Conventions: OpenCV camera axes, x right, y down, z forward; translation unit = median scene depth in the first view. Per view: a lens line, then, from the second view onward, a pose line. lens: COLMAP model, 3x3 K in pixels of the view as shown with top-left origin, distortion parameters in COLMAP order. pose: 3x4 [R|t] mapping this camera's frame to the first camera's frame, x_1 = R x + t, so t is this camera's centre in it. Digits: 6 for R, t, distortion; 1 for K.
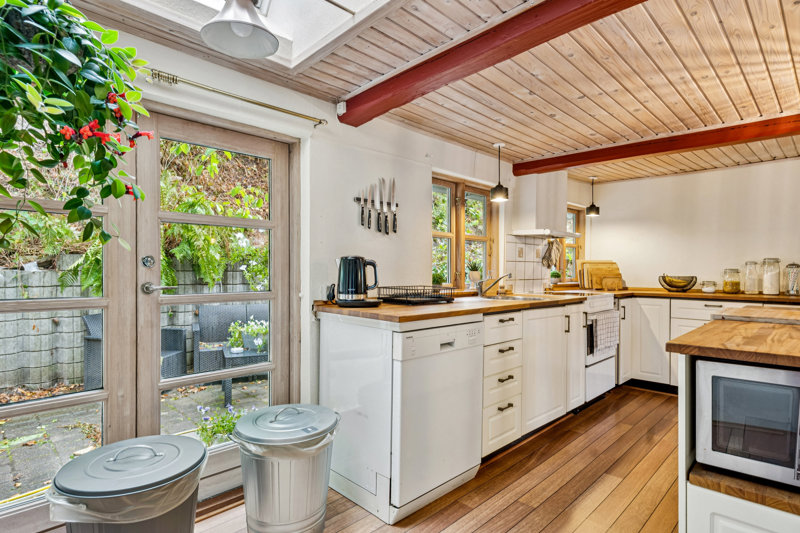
lens RADIAL K [[411.7, 0, 401.7], [0, 411.7, 268.8], [0, 0, 1]] dist [0.025396, 0.000802]
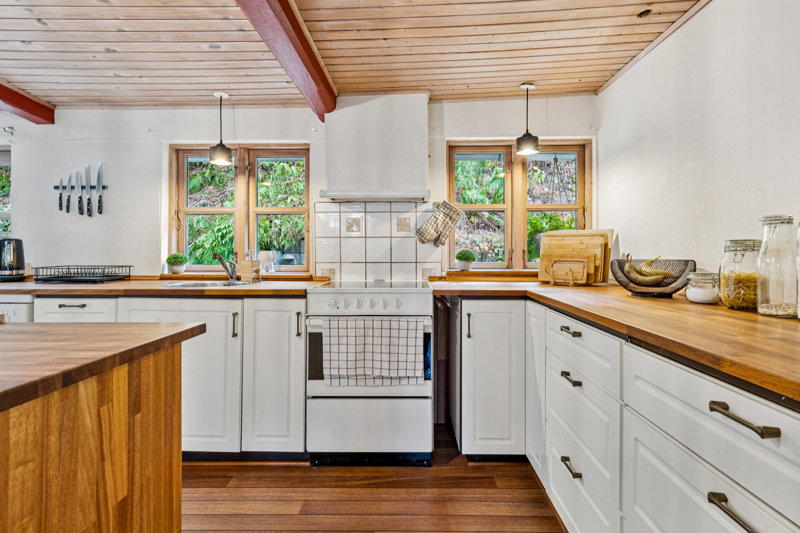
lens RADIAL K [[411.7, 0, 382.8], [0, 411.7, 252.2], [0, 0, 1]] dist [0.025396, 0.000802]
pose [[0.689072, -0.005970, -0.724669, 1.231291], [0.005015, 0.999981, -0.003469, 0.015939], [0.724676, -0.001243, 0.689089, 0.791166]]
